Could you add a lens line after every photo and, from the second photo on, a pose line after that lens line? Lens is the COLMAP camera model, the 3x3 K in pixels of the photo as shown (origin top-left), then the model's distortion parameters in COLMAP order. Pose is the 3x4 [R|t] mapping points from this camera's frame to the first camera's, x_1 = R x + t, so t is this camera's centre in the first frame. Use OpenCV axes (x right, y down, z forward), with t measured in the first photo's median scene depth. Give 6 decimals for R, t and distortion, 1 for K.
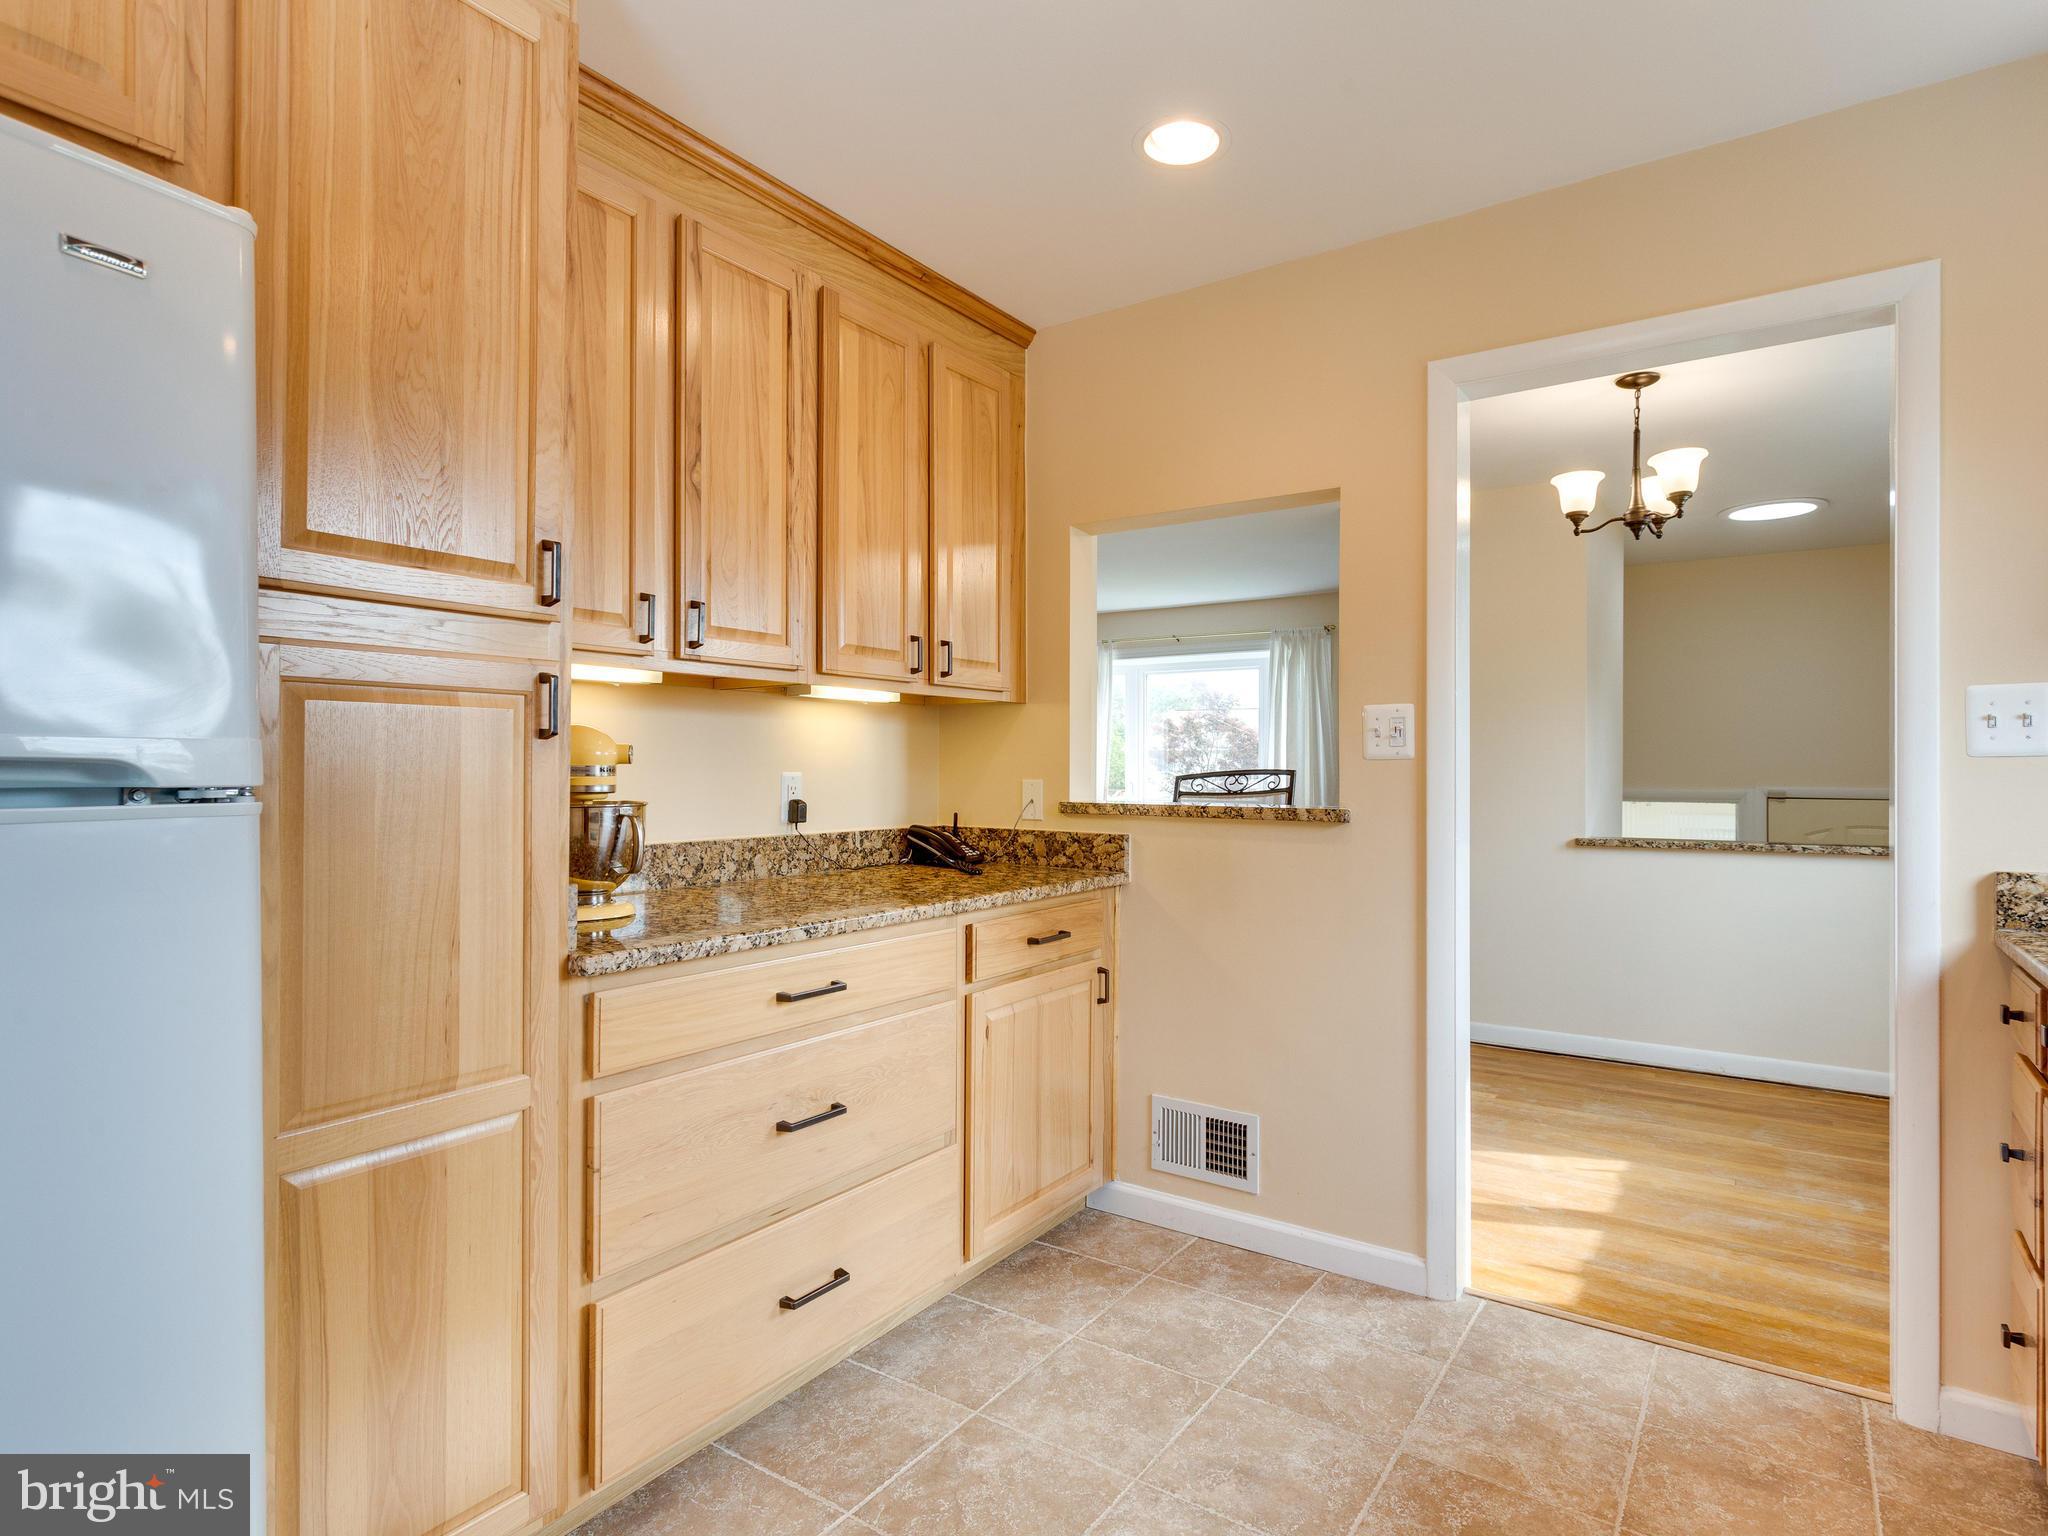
lens RADIAL K [[1116.7, 0, 1027.1], [0, 1116.7, 764.5], [0, 0, 1]] dist [0.004950, 0.002585]
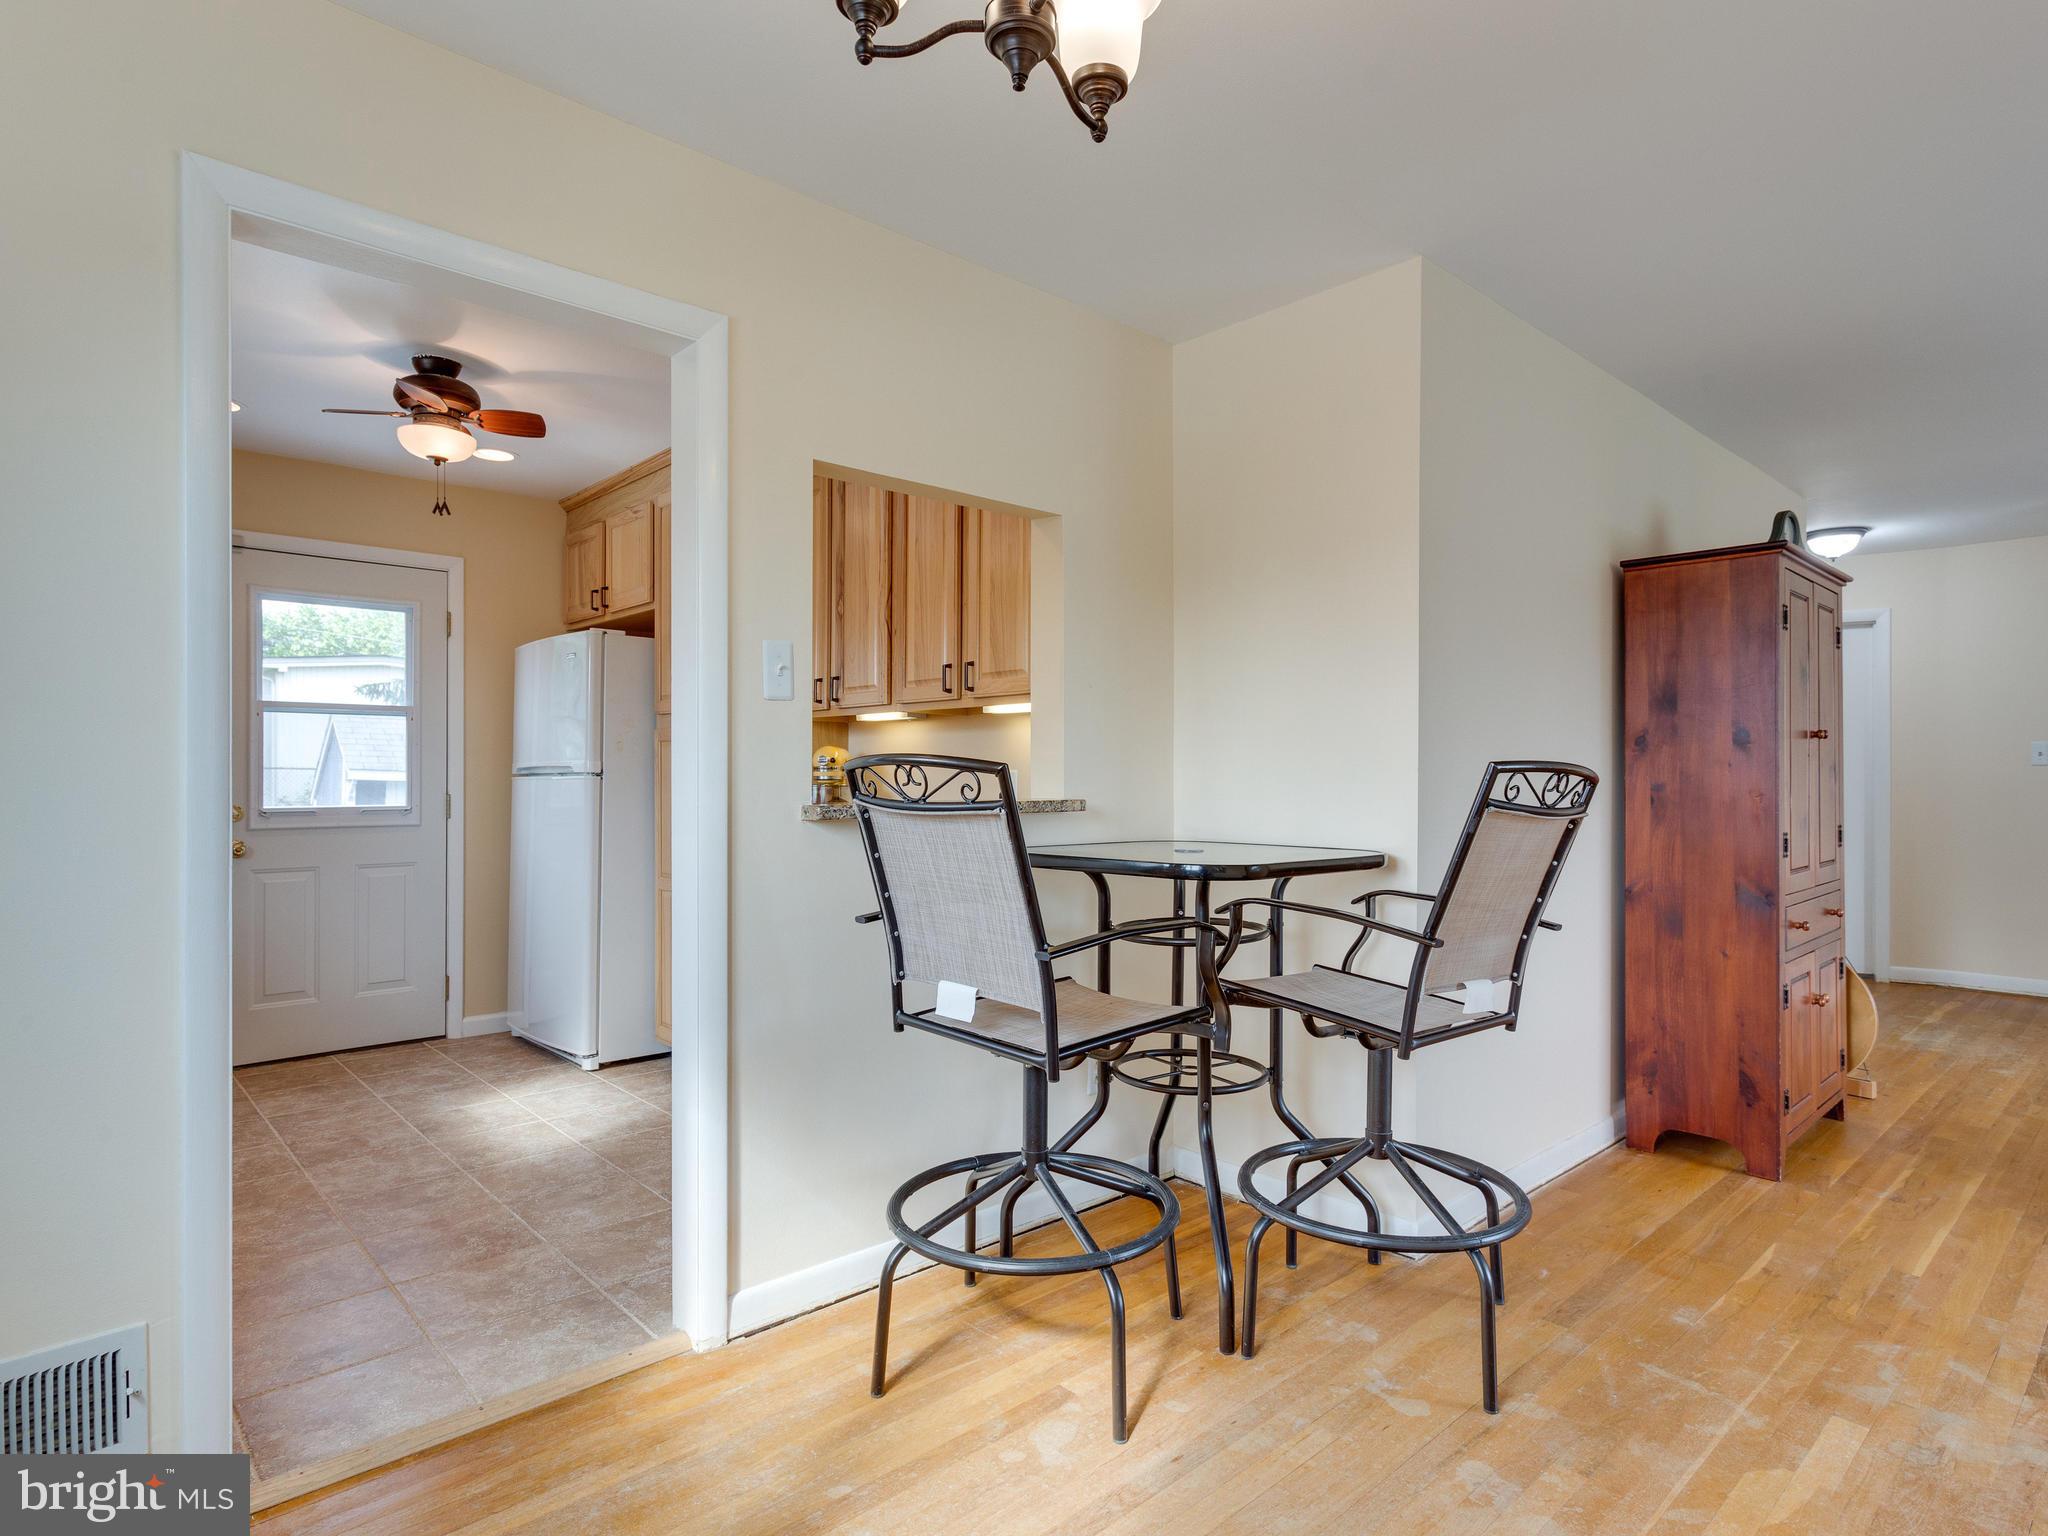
lens RADIAL K [[1116.7, 0, 1039.1], [0, 1116.7, 773.9], [0, 0, 1]] dist [0.004950, 0.002585]
pose [[-0.225416, -0.005634, -0.974246, 1.227414], [0.000760, 0.999982, -0.005959, 0.022132], [0.974262, -0.002084, -0.225408, 1.503612]]
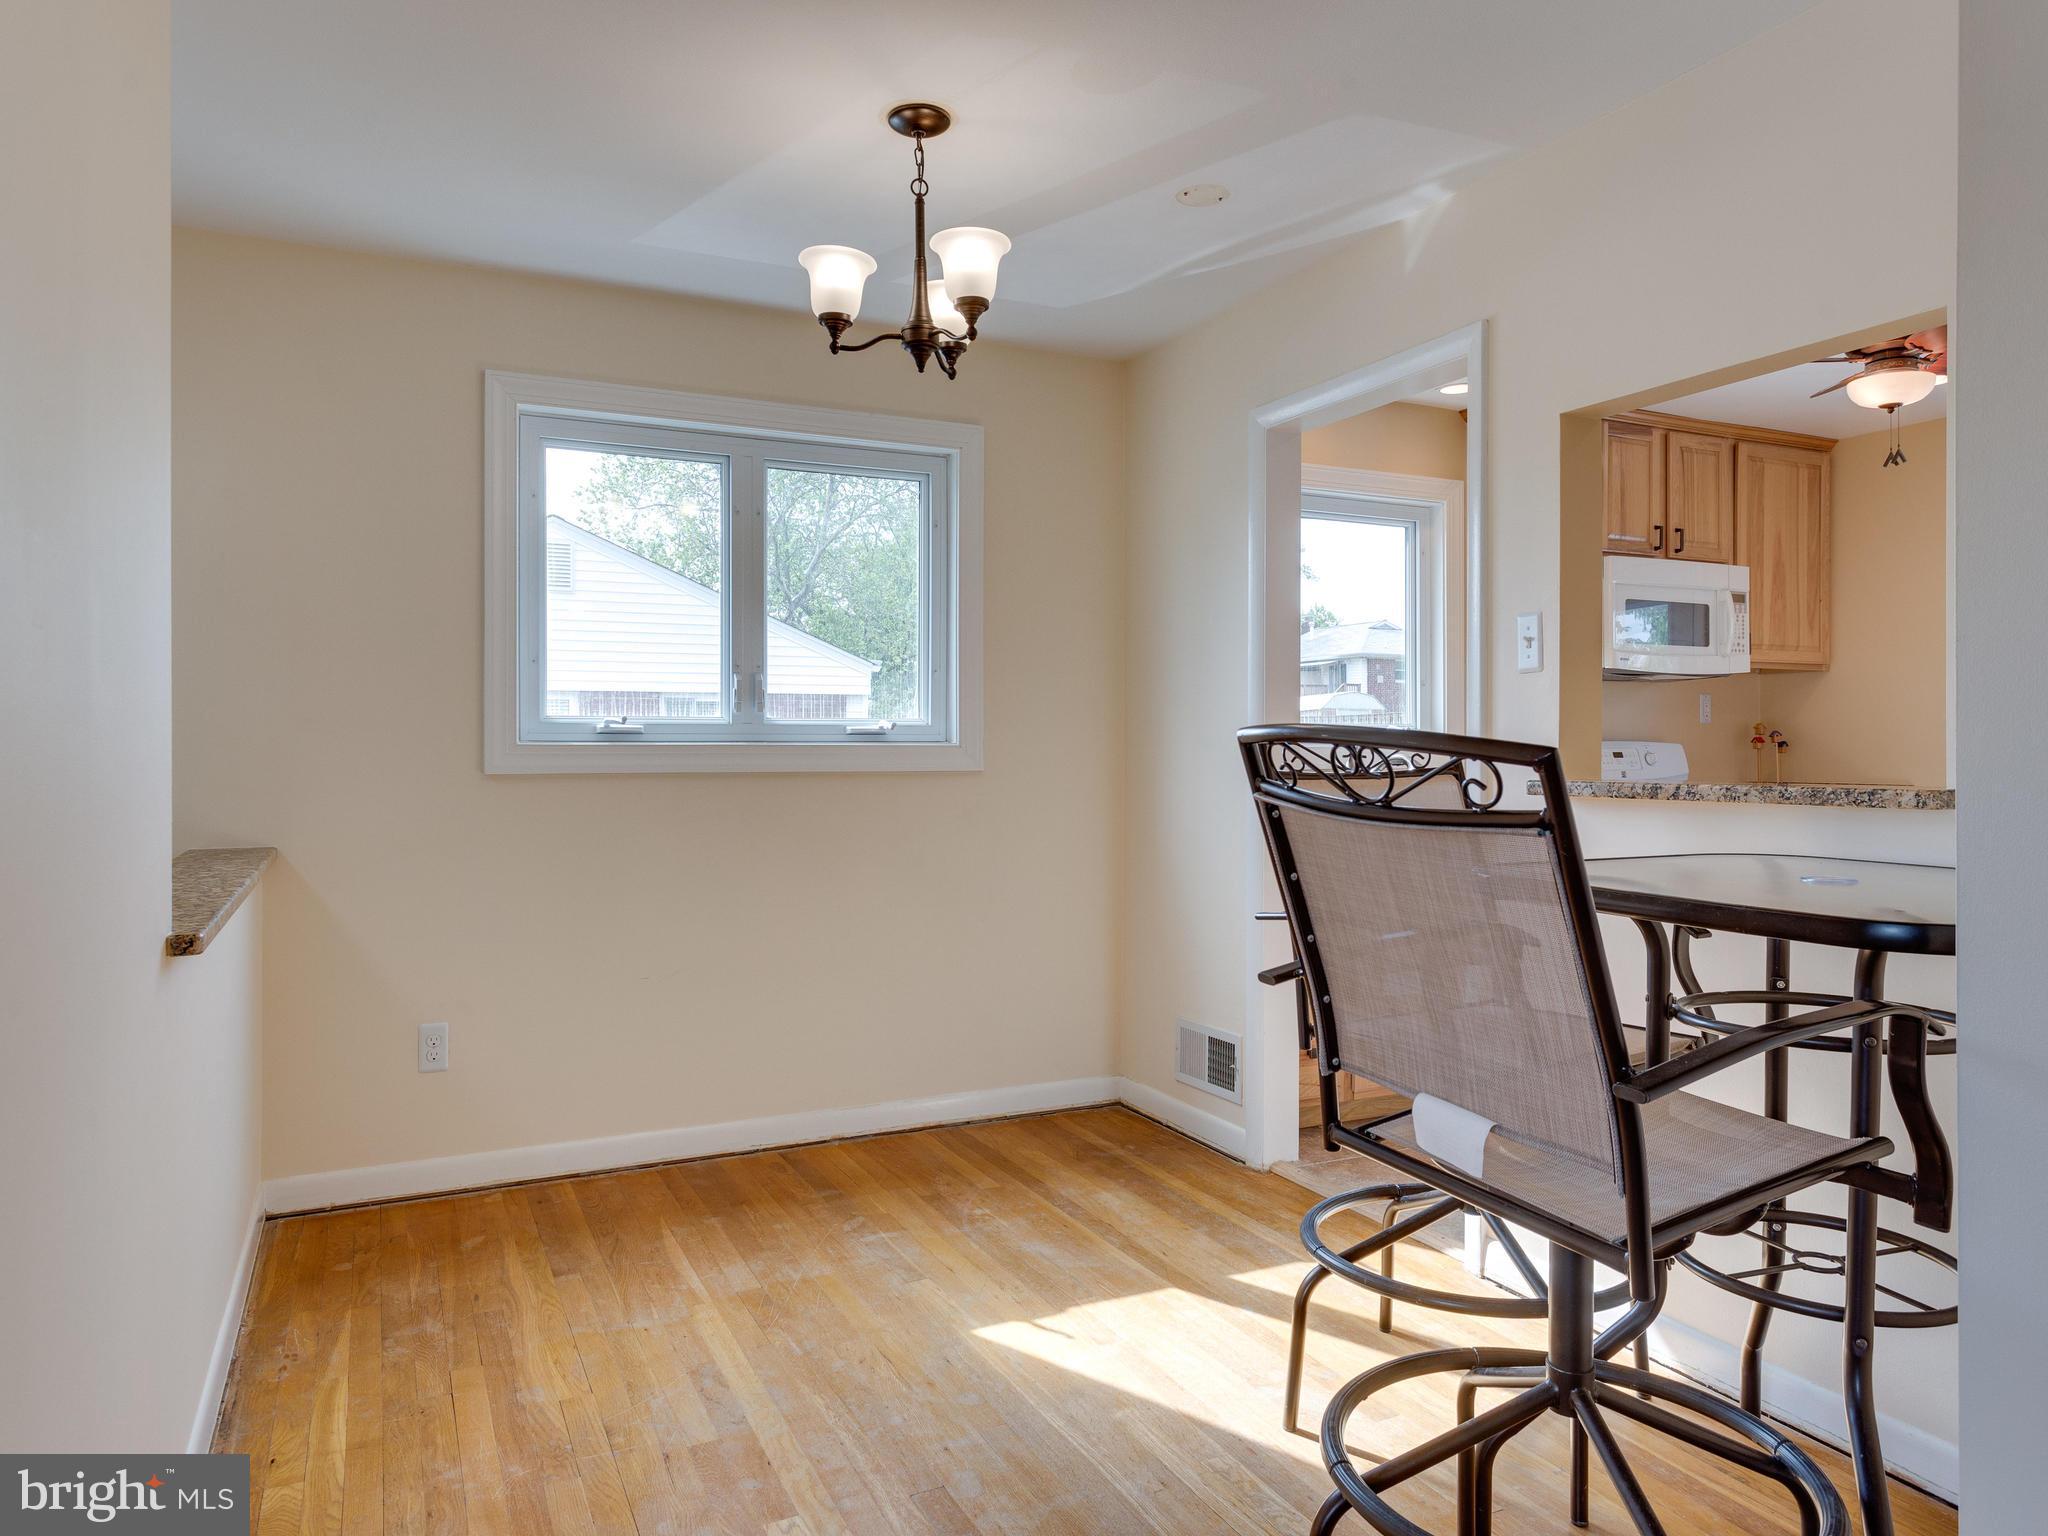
lens RADIAL K [[1321.7, 0, 1026.3], [0, 1321.7, 762.9], [0, 0, 1]] dist [-0.008484, -0.002486]
pose [[-0.868900, -0.004579, 0.494967, 0.171425], [-0.002647, 0.999986, 0.004604, 0.028596], [-0.494981, 0.002691, -0.868900, 2.257965]]
